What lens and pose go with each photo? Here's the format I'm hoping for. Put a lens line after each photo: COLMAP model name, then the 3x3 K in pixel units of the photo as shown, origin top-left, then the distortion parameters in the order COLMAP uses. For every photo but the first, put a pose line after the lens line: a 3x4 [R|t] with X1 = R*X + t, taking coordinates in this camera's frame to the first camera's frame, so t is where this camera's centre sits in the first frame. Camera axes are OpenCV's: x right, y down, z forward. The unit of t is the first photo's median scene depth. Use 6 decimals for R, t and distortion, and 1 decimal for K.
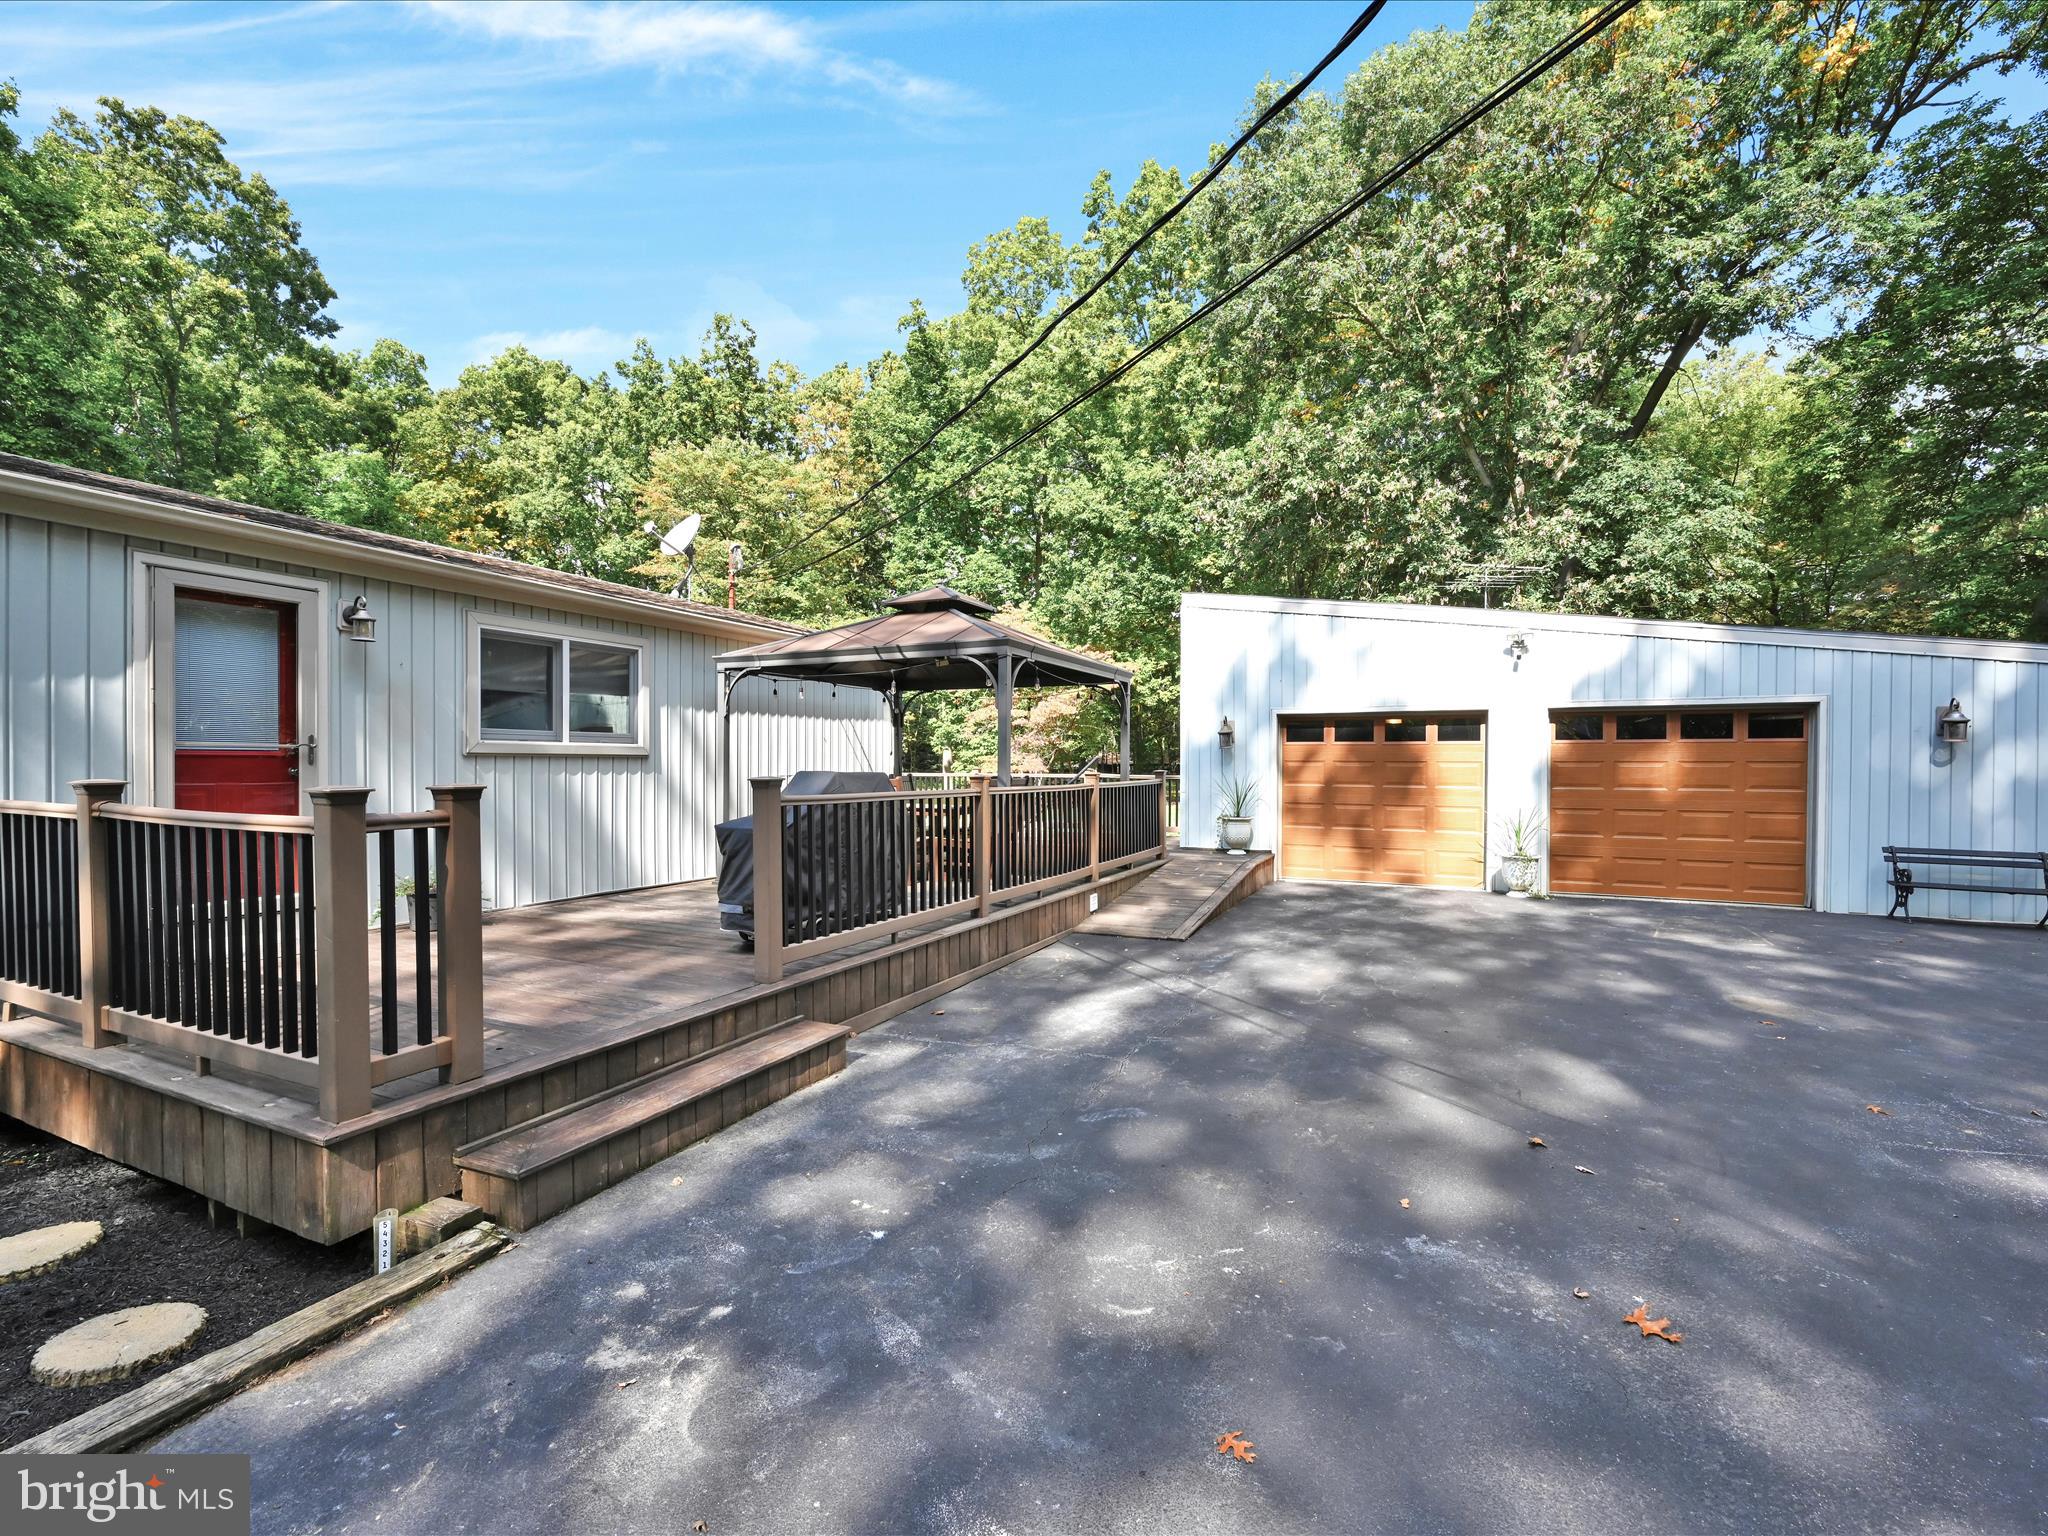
lens RADIAL K [[900.9, 0, 1045.9], [0, 900.9, 763.5], [0, 0, 1]] dist [-0.000224, 0.000103]
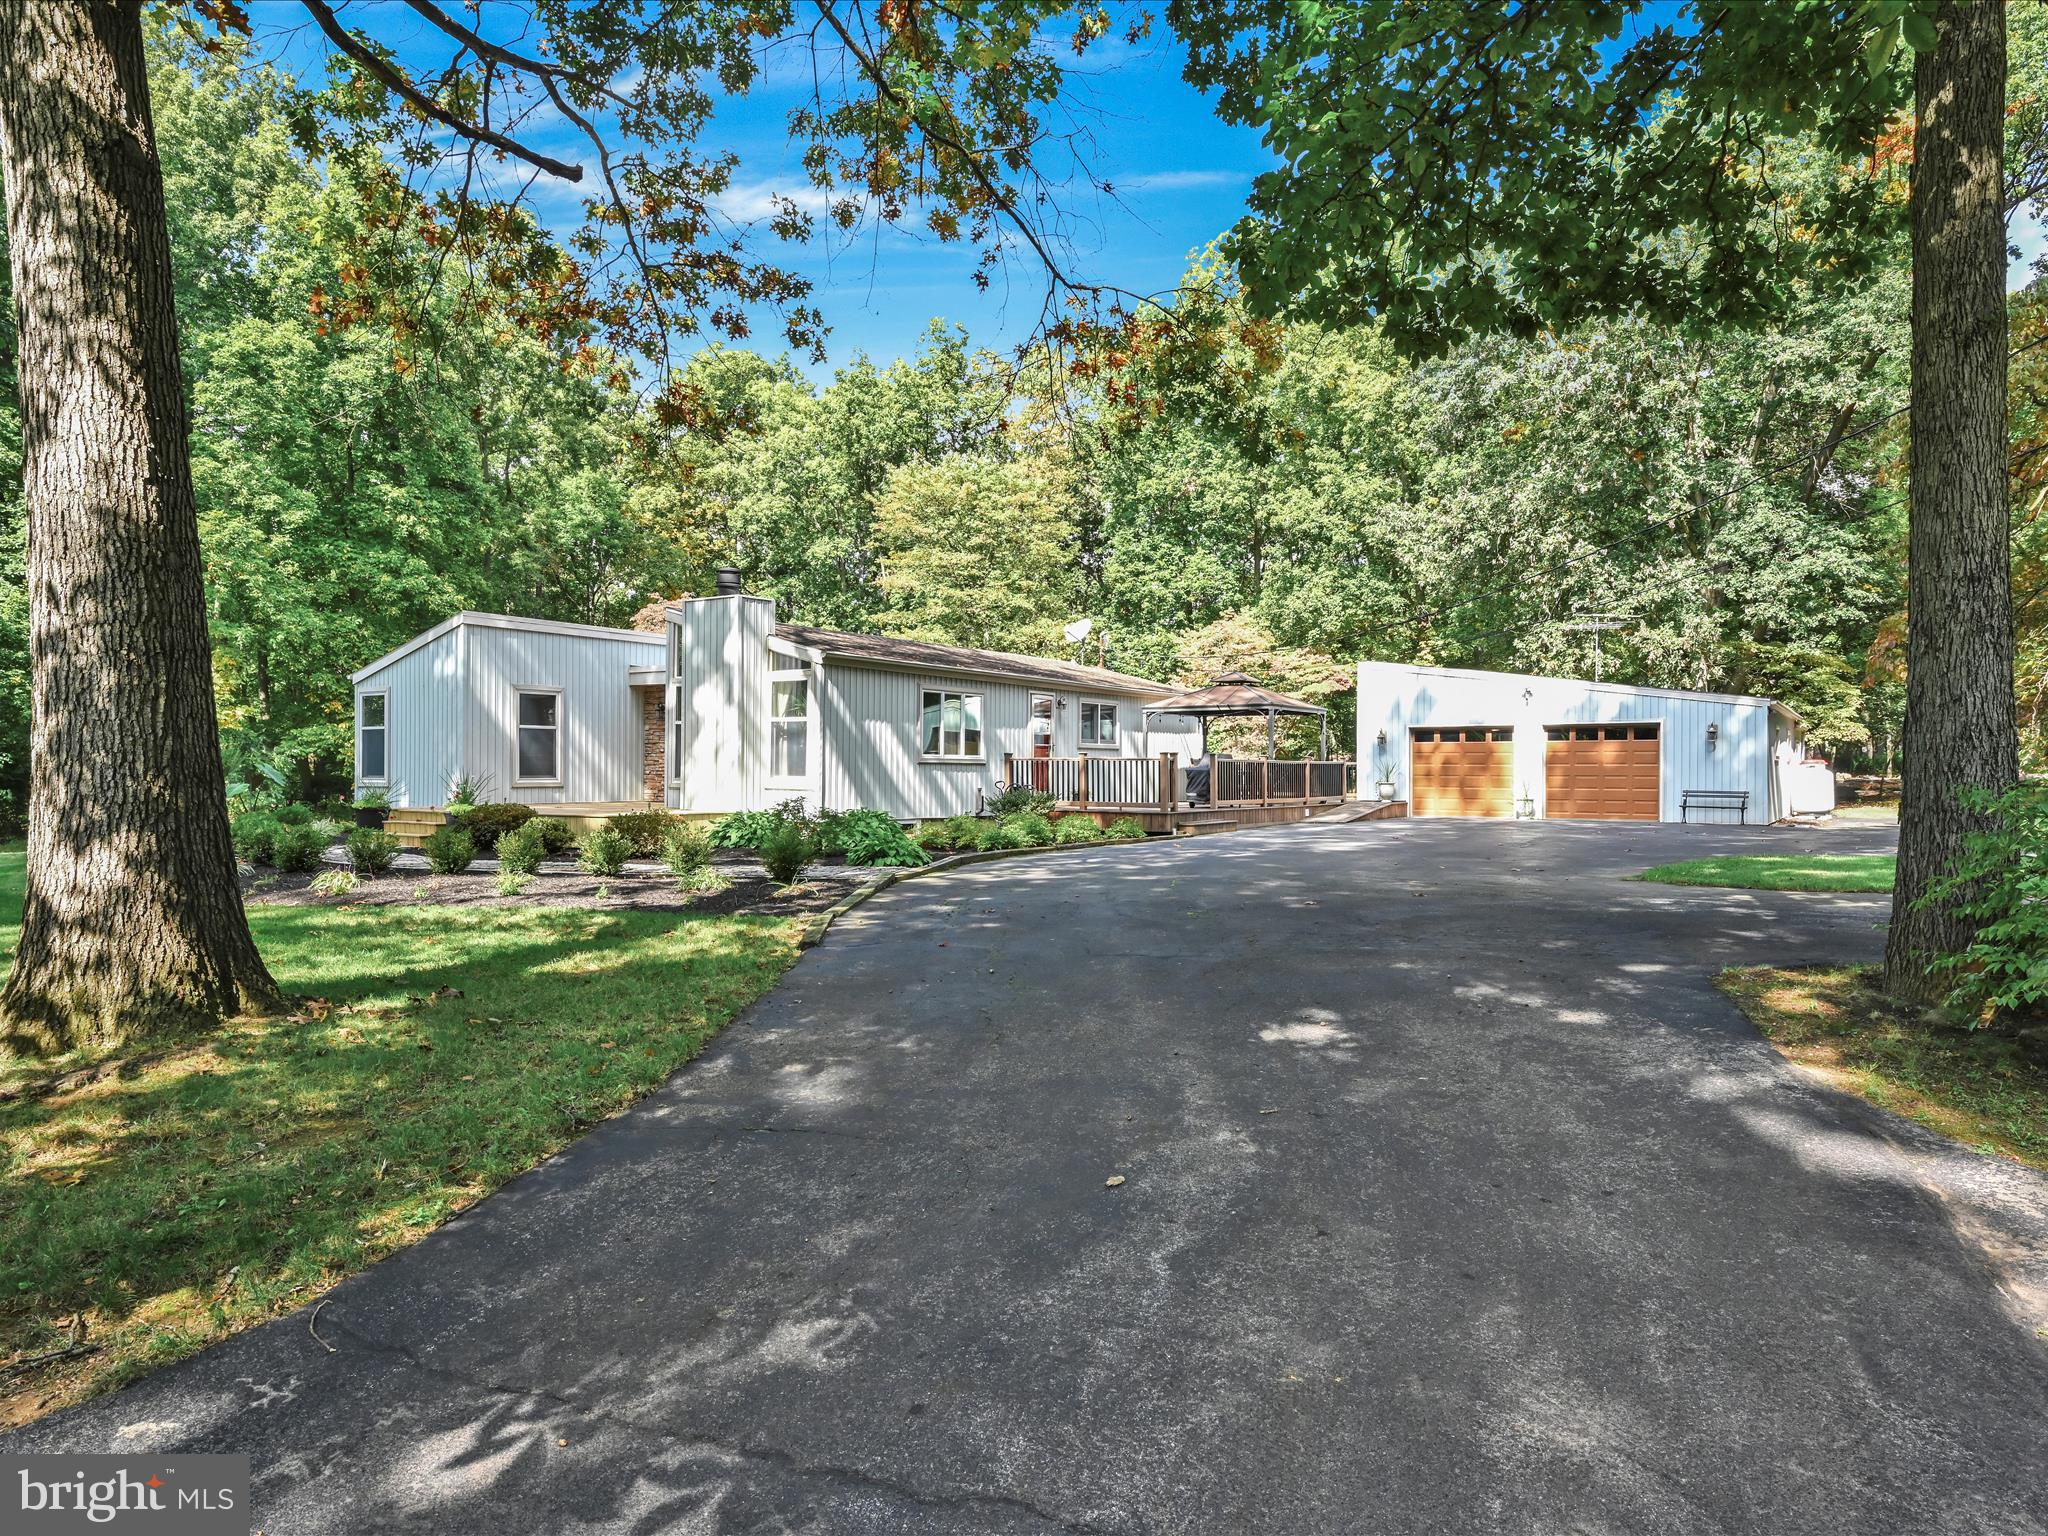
lens RADIAL K [[1273.0, 0, 1024.0], [0, 1273.0, 768.0], [0, 0, 1]] dist [0.004138, 0.000968]
pose [[0.984507, -0.000646, -0.175347, -0.019259], [0.000354, 0.999998, -0.001697, 0.009916], [0.175347, 0.001609, 0.984505, -0.515673]]
